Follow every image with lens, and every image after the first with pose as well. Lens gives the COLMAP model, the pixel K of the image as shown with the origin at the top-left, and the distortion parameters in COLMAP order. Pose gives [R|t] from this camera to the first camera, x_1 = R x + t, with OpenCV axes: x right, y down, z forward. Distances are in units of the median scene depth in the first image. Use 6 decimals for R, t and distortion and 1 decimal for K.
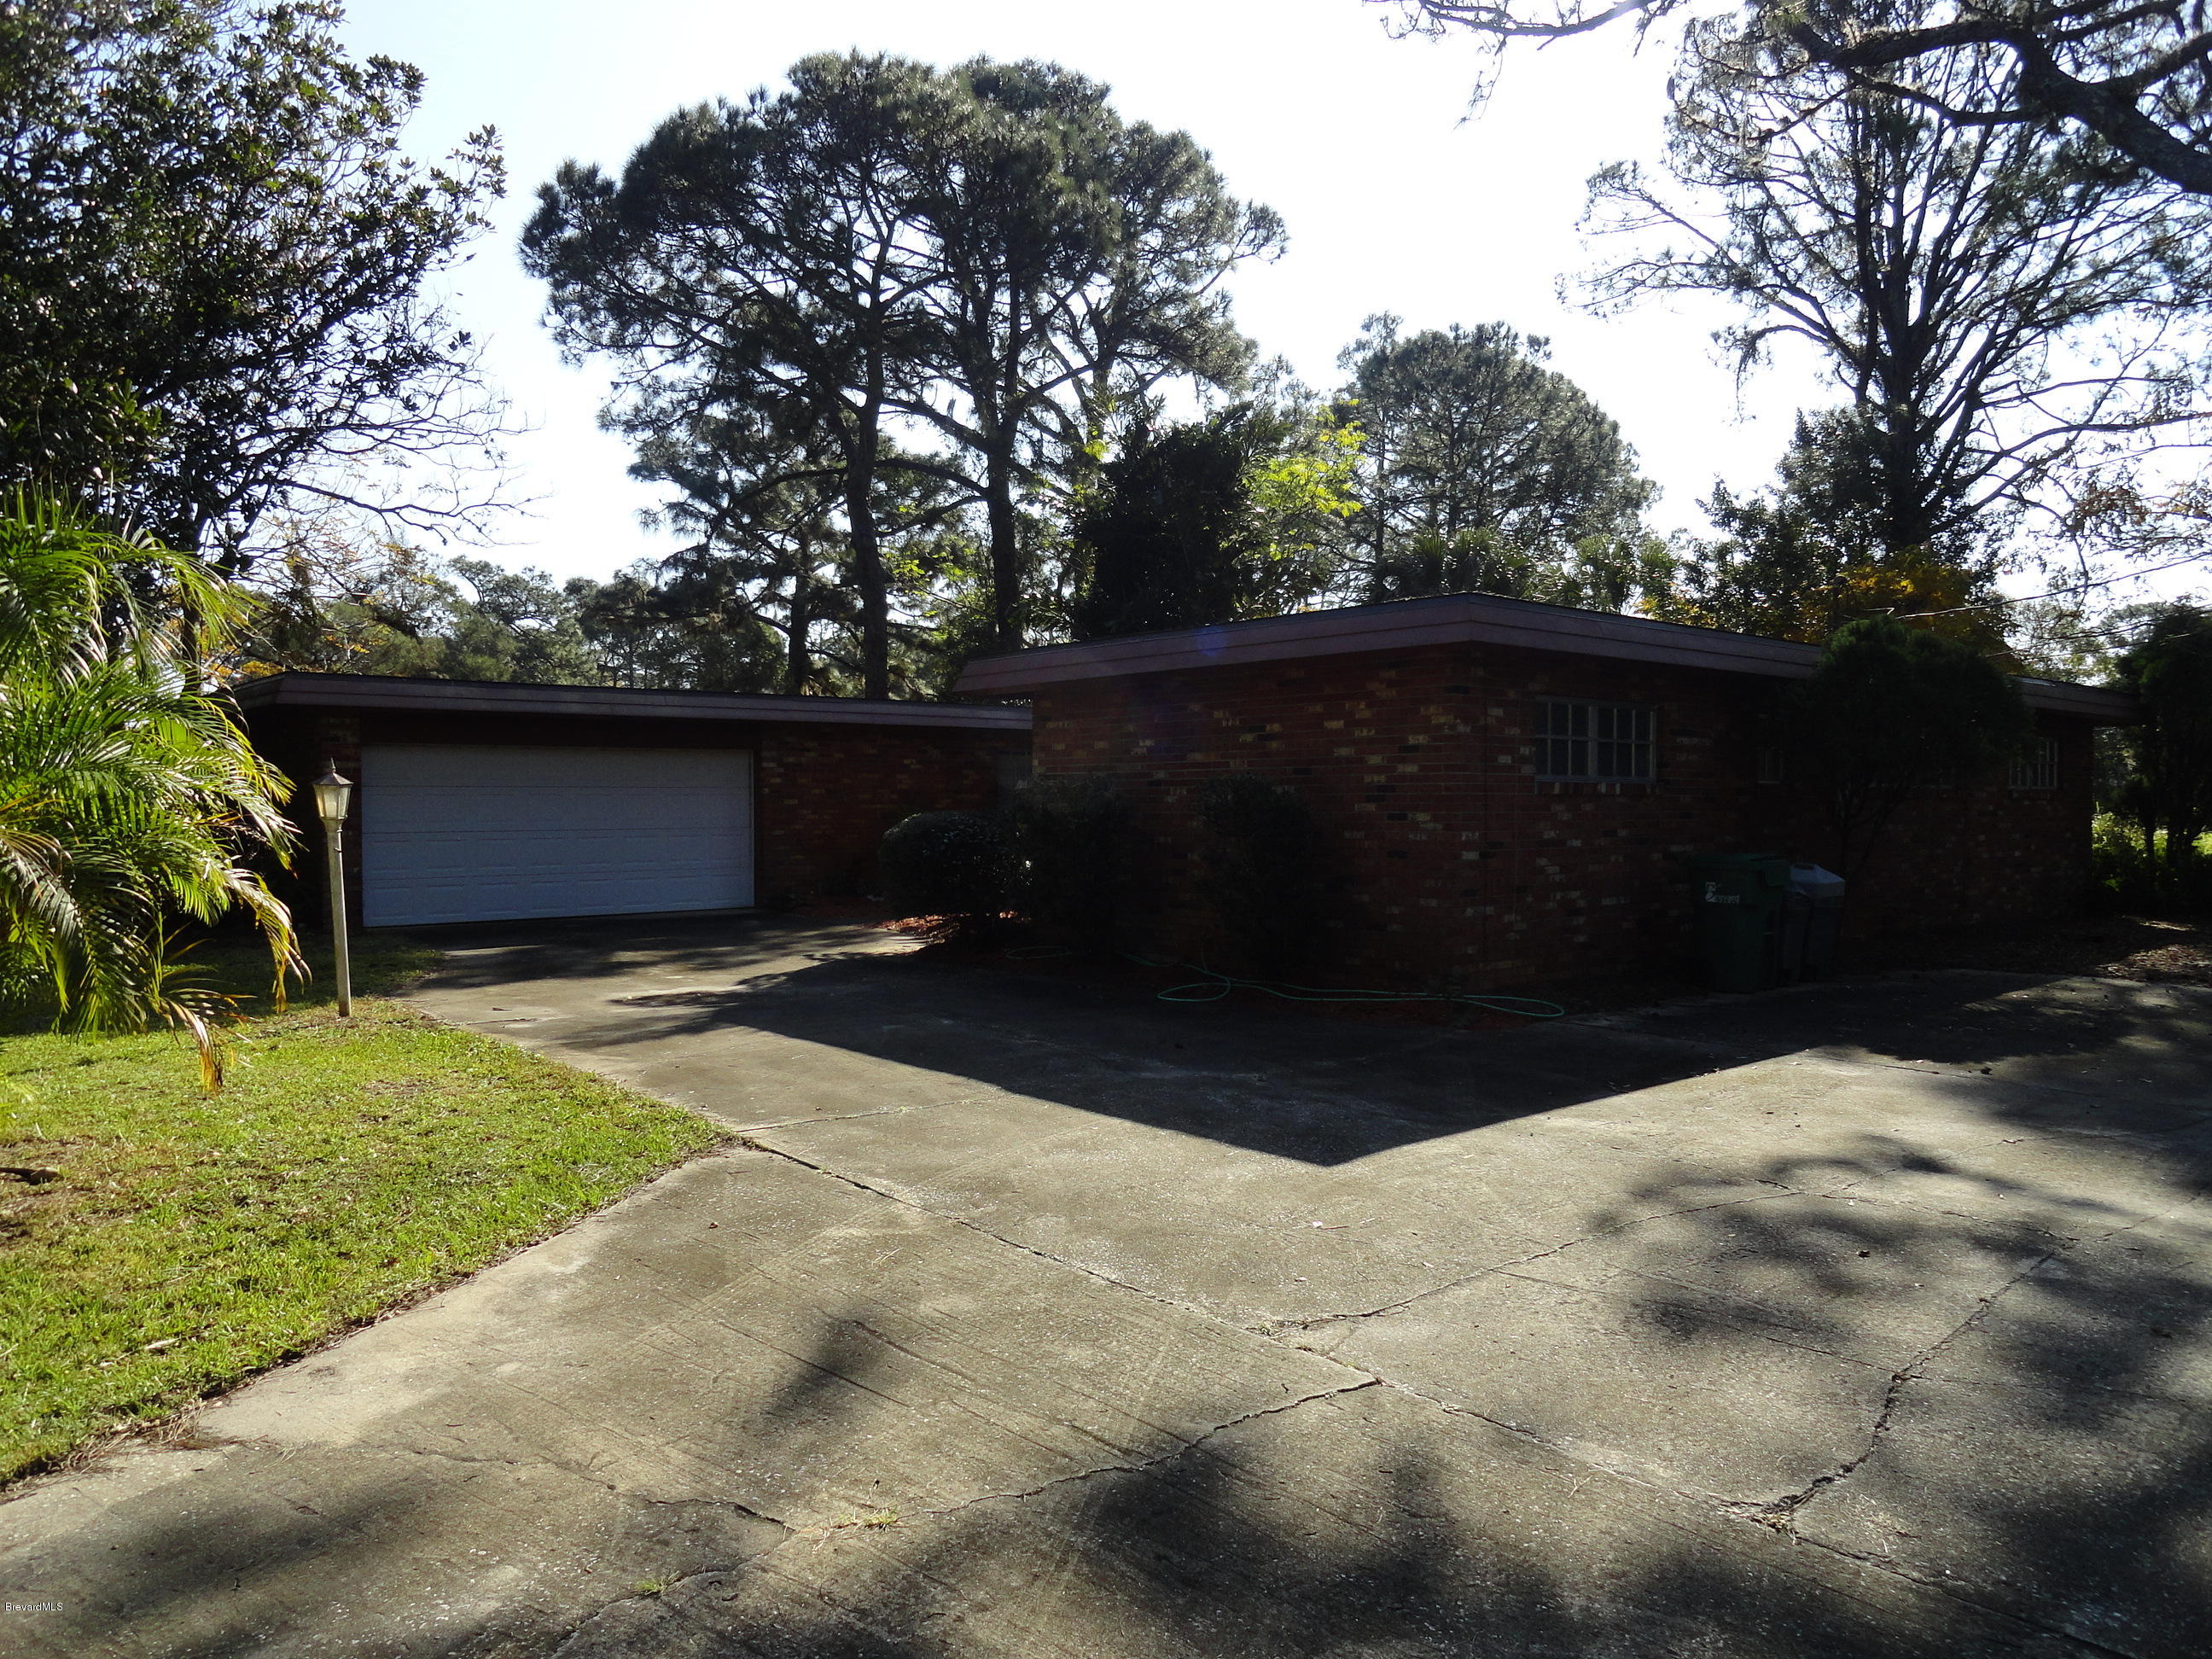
lens RADIAL K [[1503.1, 0, 1126.7], [0, 1503.1, 838.6], [0, 0, 1]] dist [-0.017549, -0.000627]
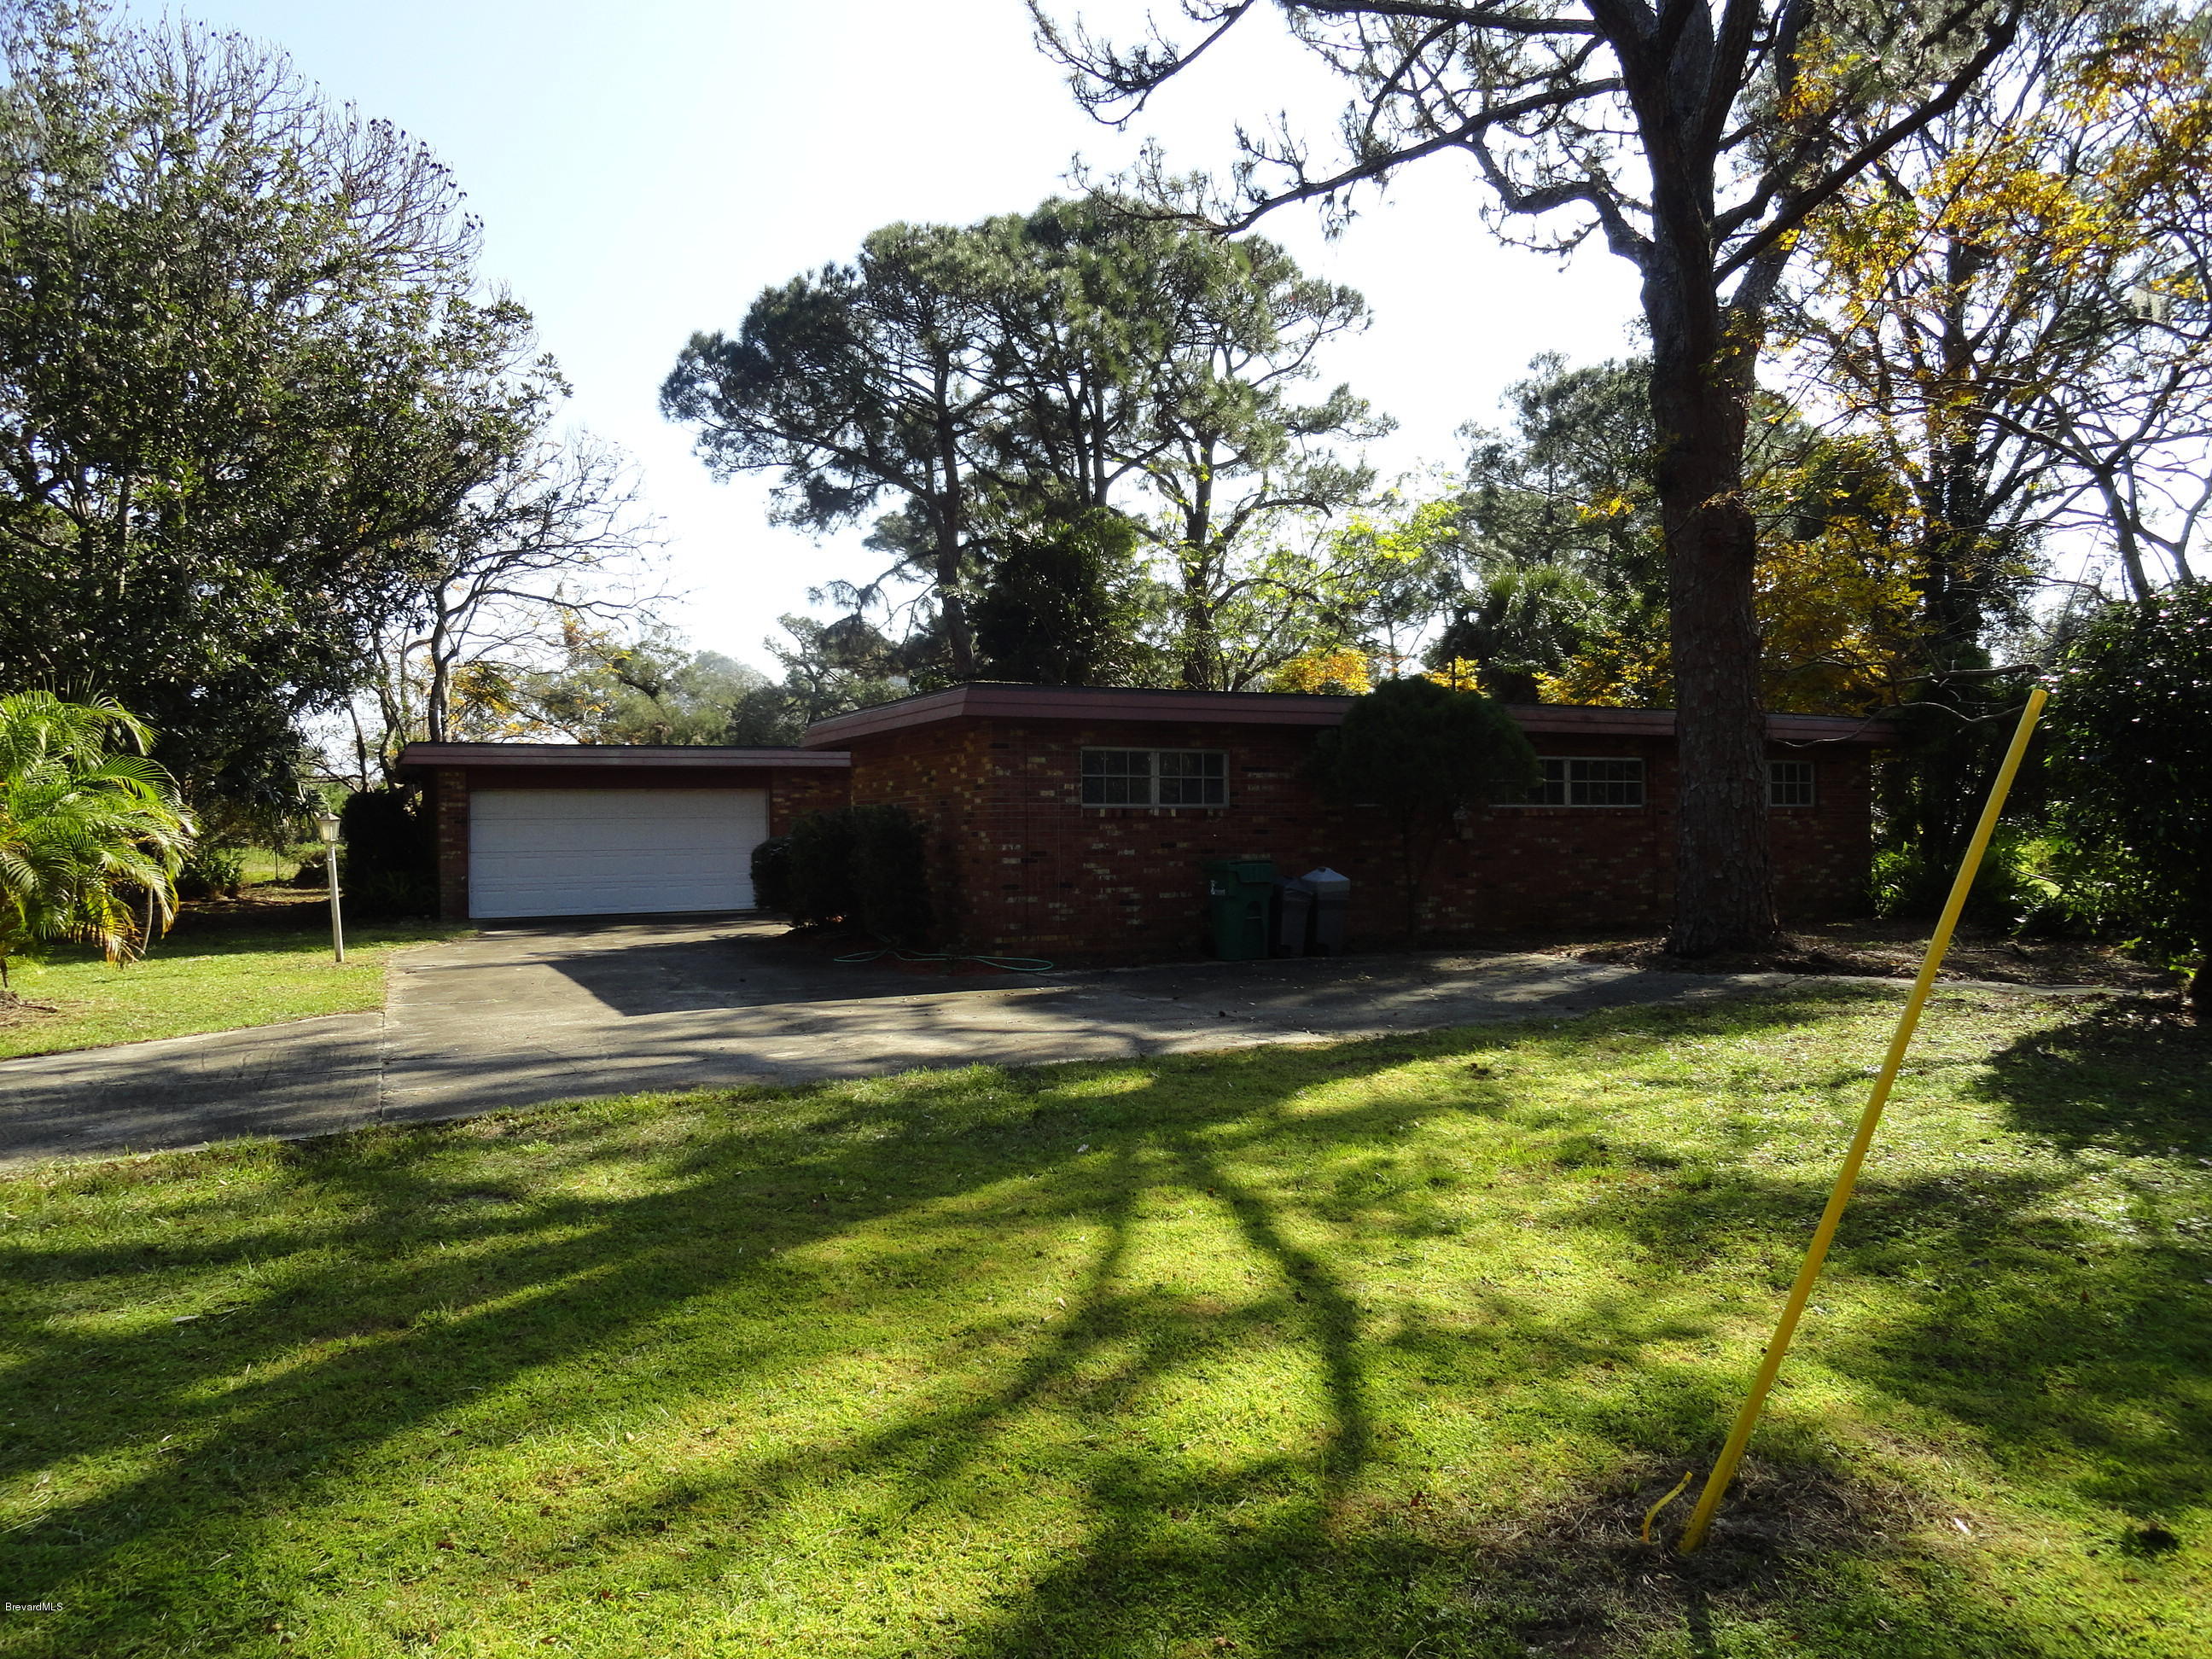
lens RADIAL K [[1484.1, 0, 1093.7], [0, 1484.1, 819.8], [0, 0, 1]] dist [-0.012763, -0.000558]
pose [[0.971300, -0.011197, -0.237594, 0.271269], [0.004227, 0.999546, -0.029826, 0.006222], [0.237820, 0.027966, 0.970907, -0.153270]]
